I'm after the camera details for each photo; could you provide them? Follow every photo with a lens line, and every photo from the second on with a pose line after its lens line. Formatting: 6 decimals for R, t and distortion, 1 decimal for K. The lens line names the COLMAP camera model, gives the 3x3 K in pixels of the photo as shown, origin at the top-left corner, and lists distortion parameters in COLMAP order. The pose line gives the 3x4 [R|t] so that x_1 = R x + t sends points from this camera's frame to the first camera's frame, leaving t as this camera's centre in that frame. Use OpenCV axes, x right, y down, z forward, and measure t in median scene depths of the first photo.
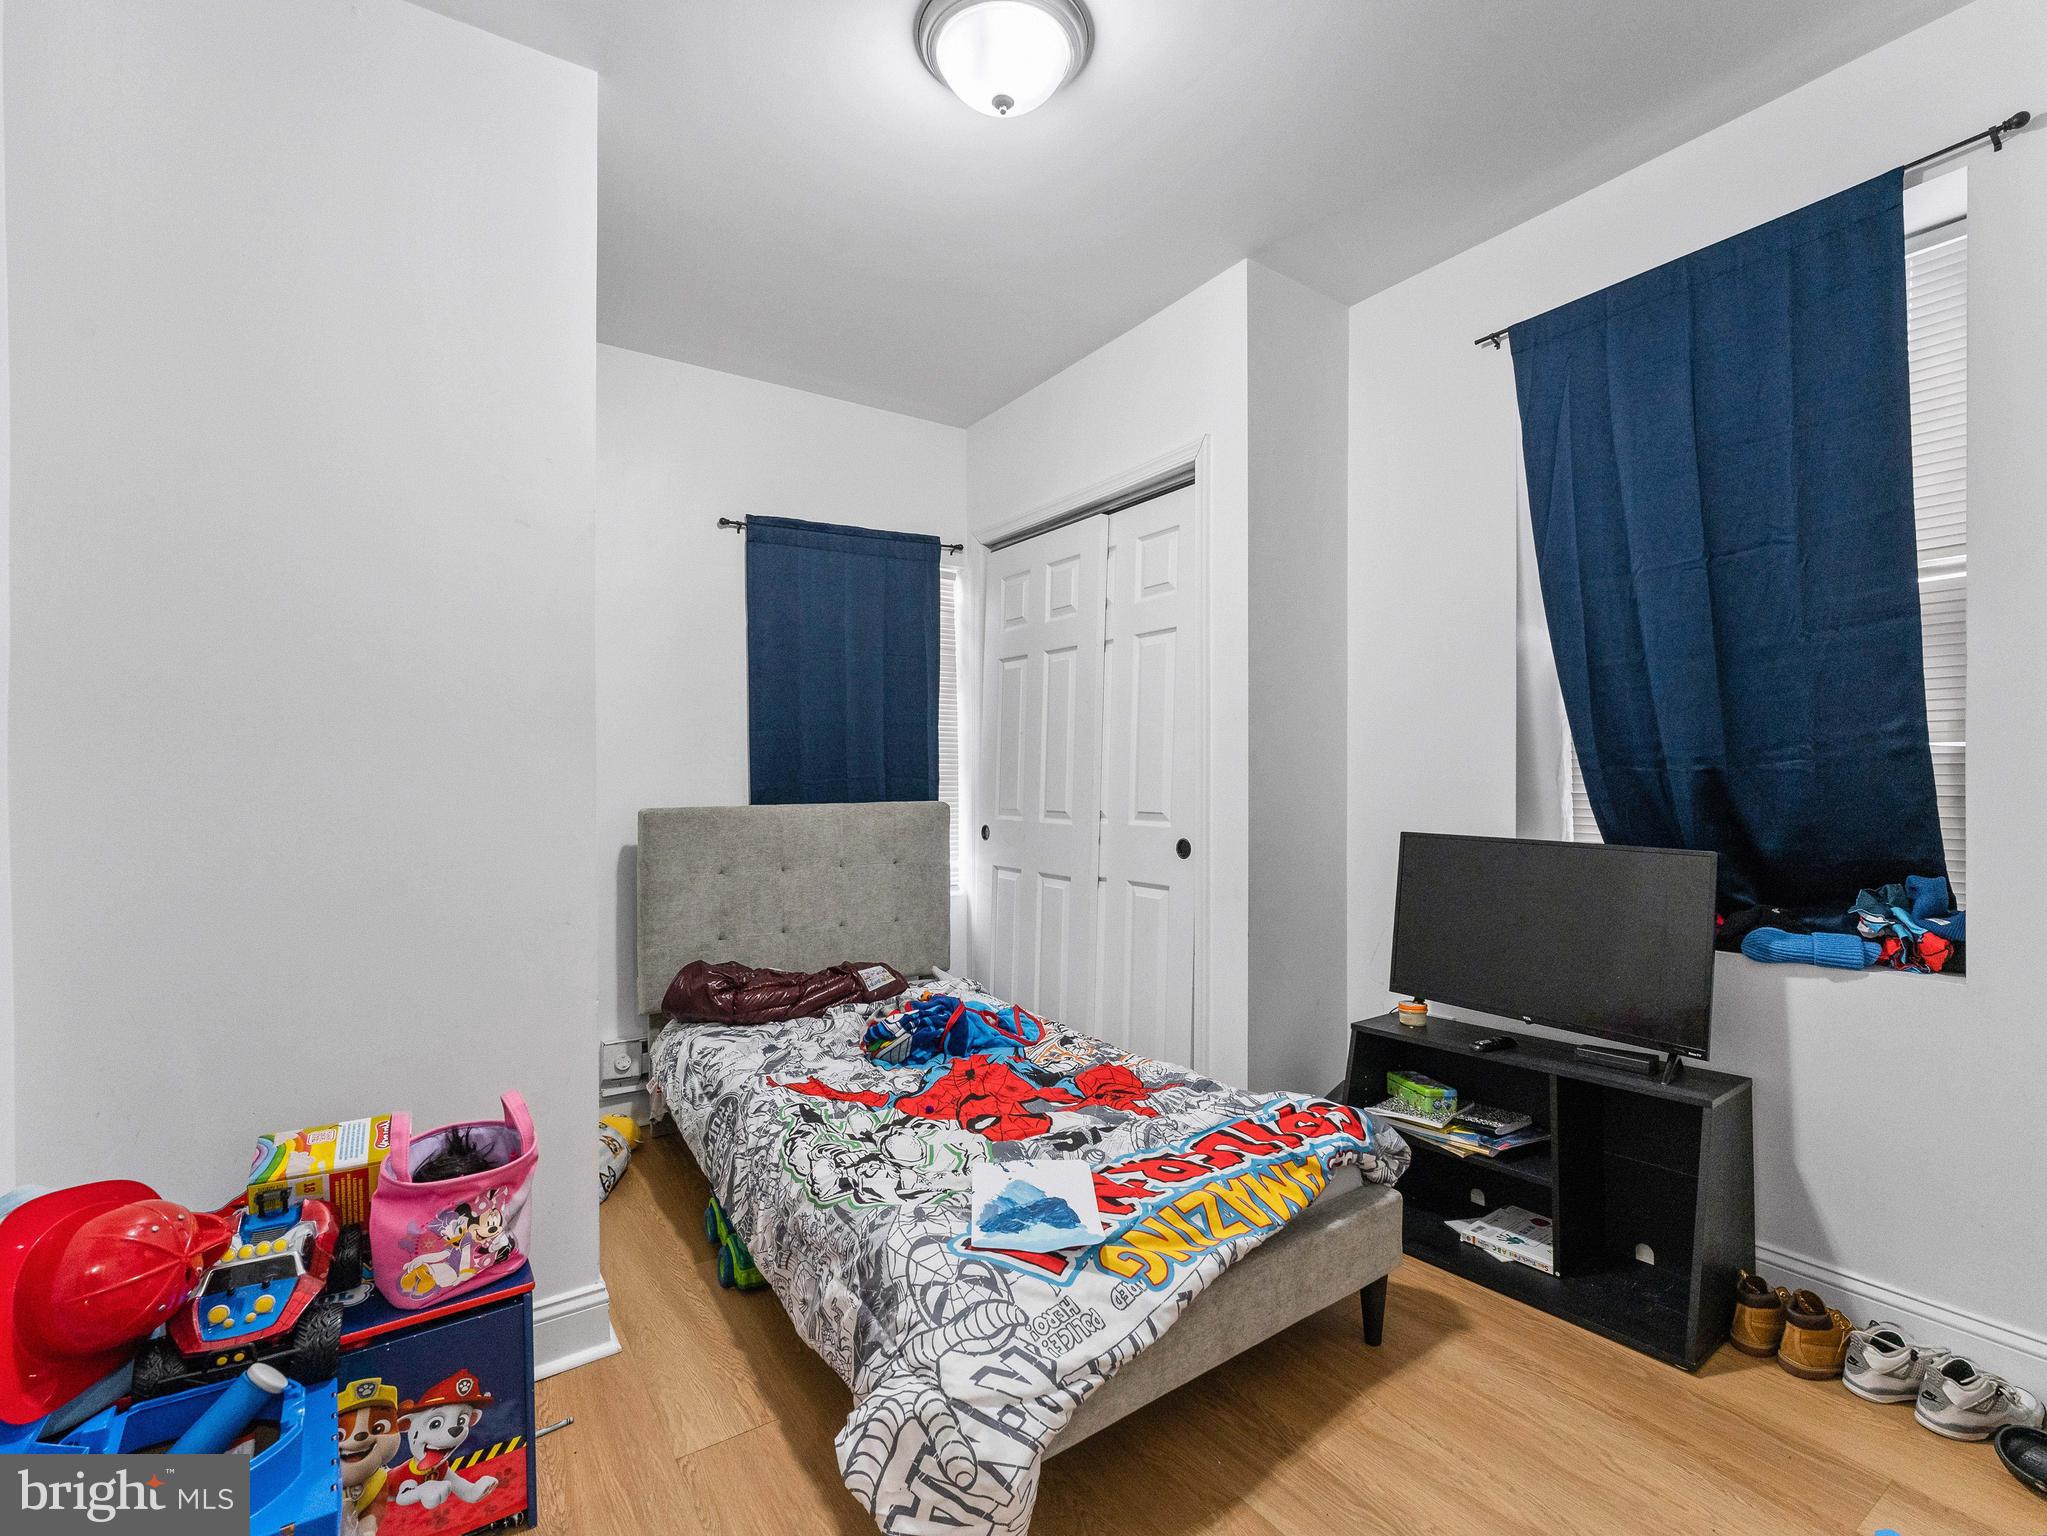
lens RADIAL K [[926.3, 0, 1024.3], [0, 926.3, 764.6], [0, 0, 1]] dist [-0.001816, 0.000246]
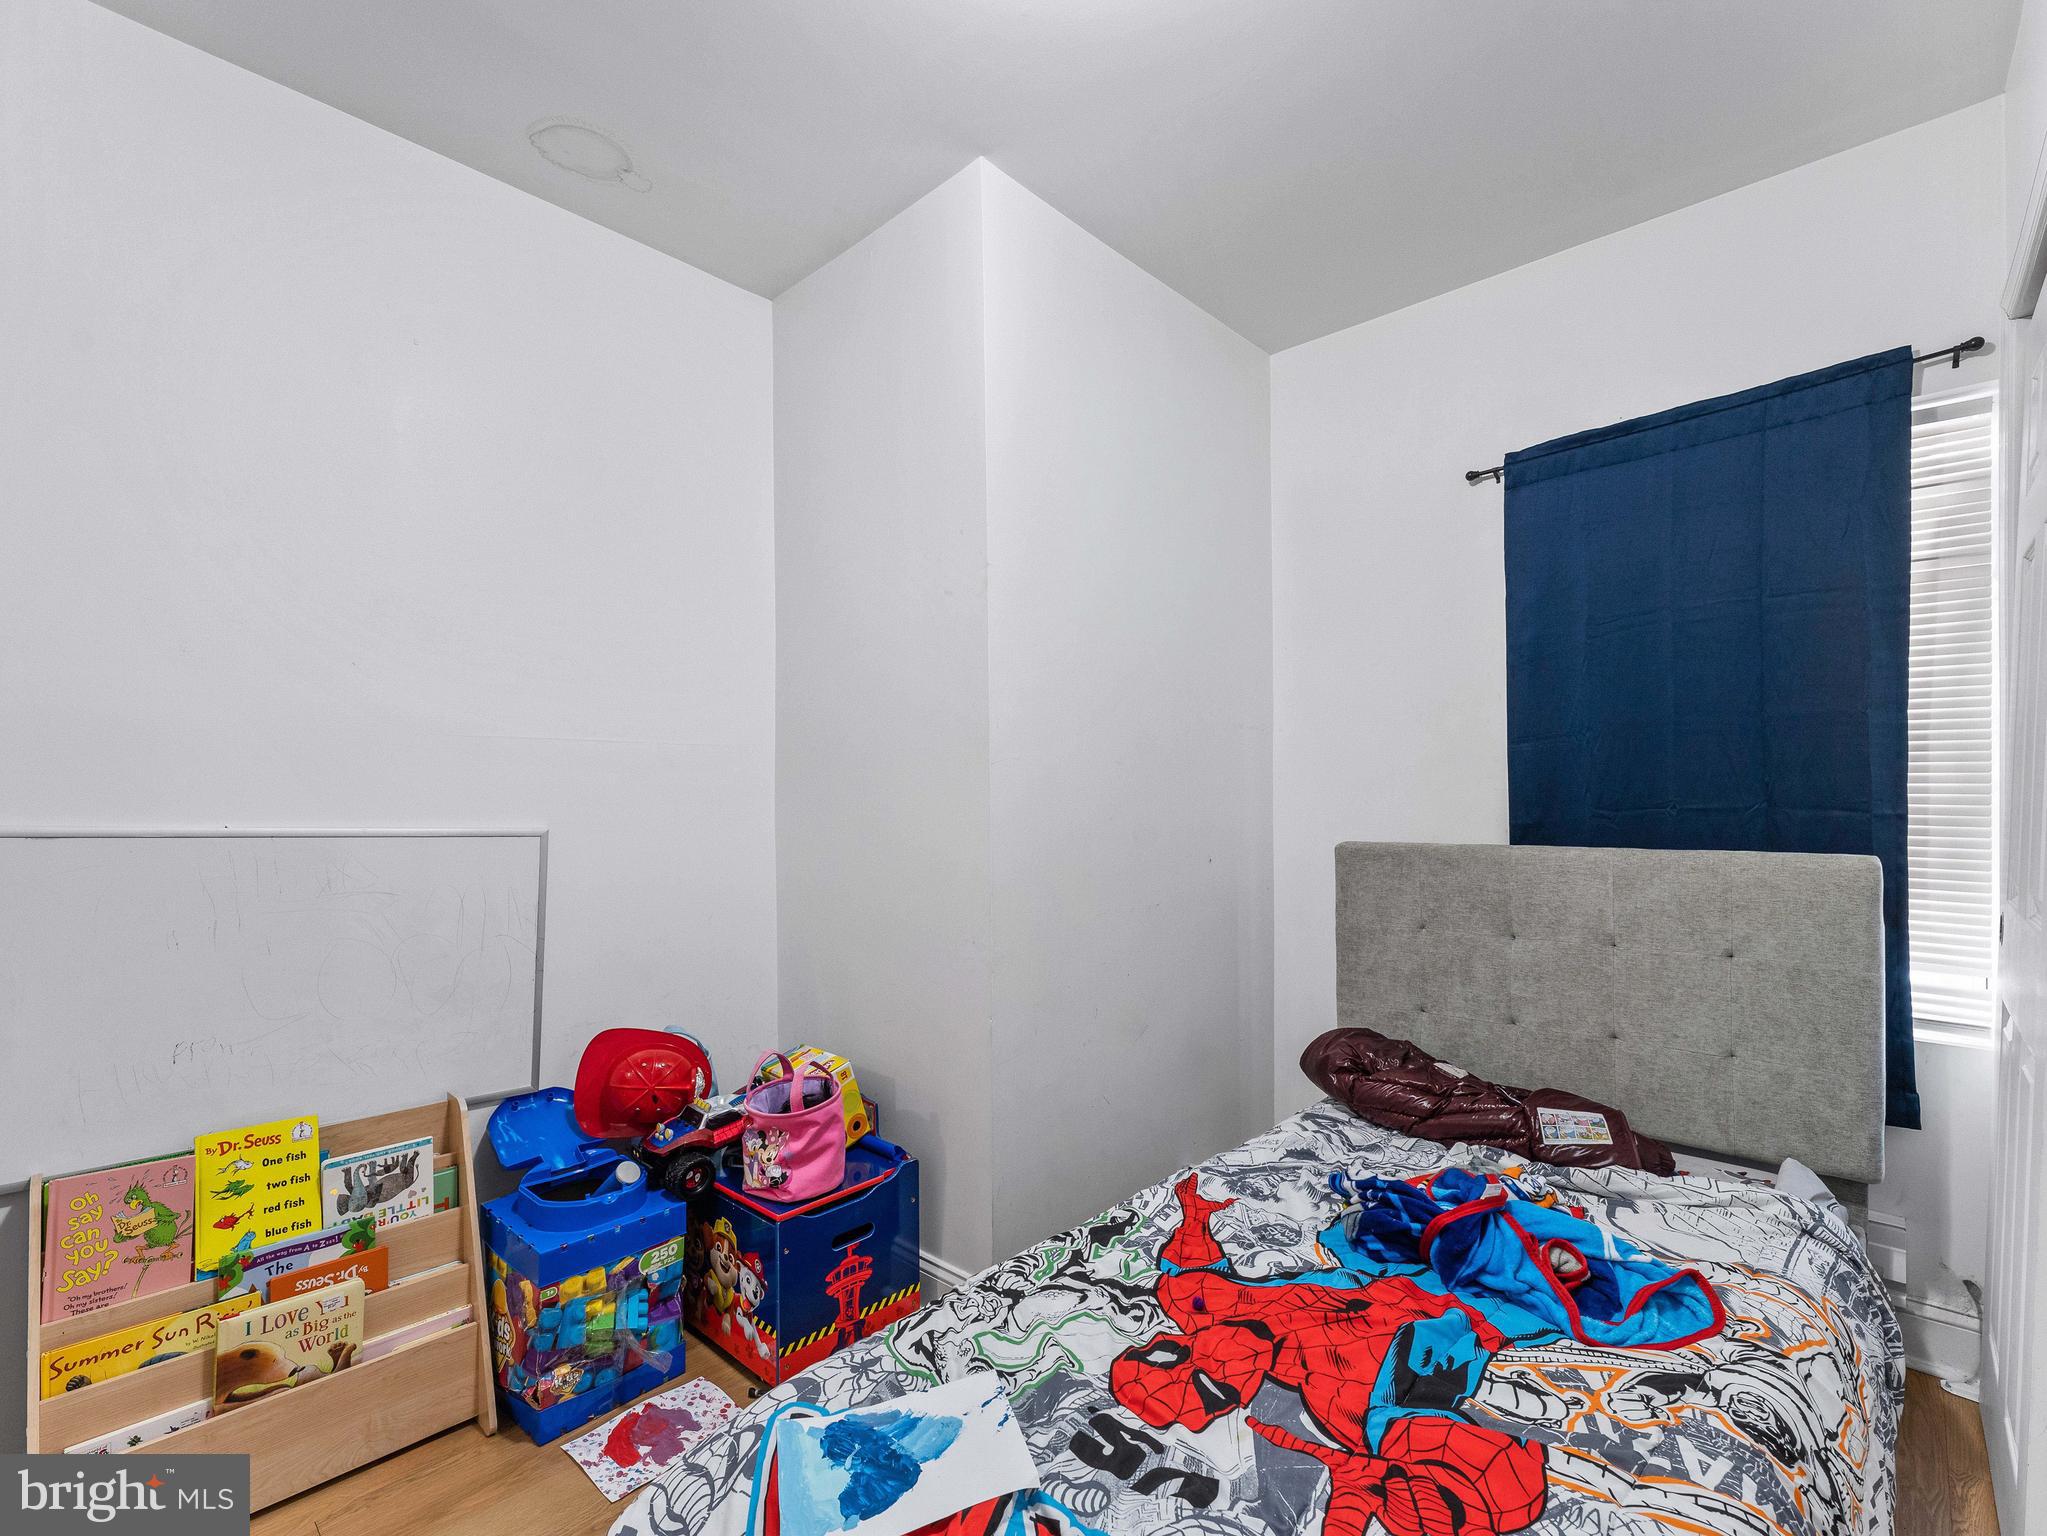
lens RADIAL K [[926.3, 0, 1036.1], [0, 926.3, 785.9], [0, 0, 1]] dist [-0.001816, 0.000246]
pose [[0.232699, -0.007922, -0.972516, 0.474302], [0.015985, 0.999863, -0.004320, -0.008359], [0.972417, -0.014540, 0.232794, 0.642400]]
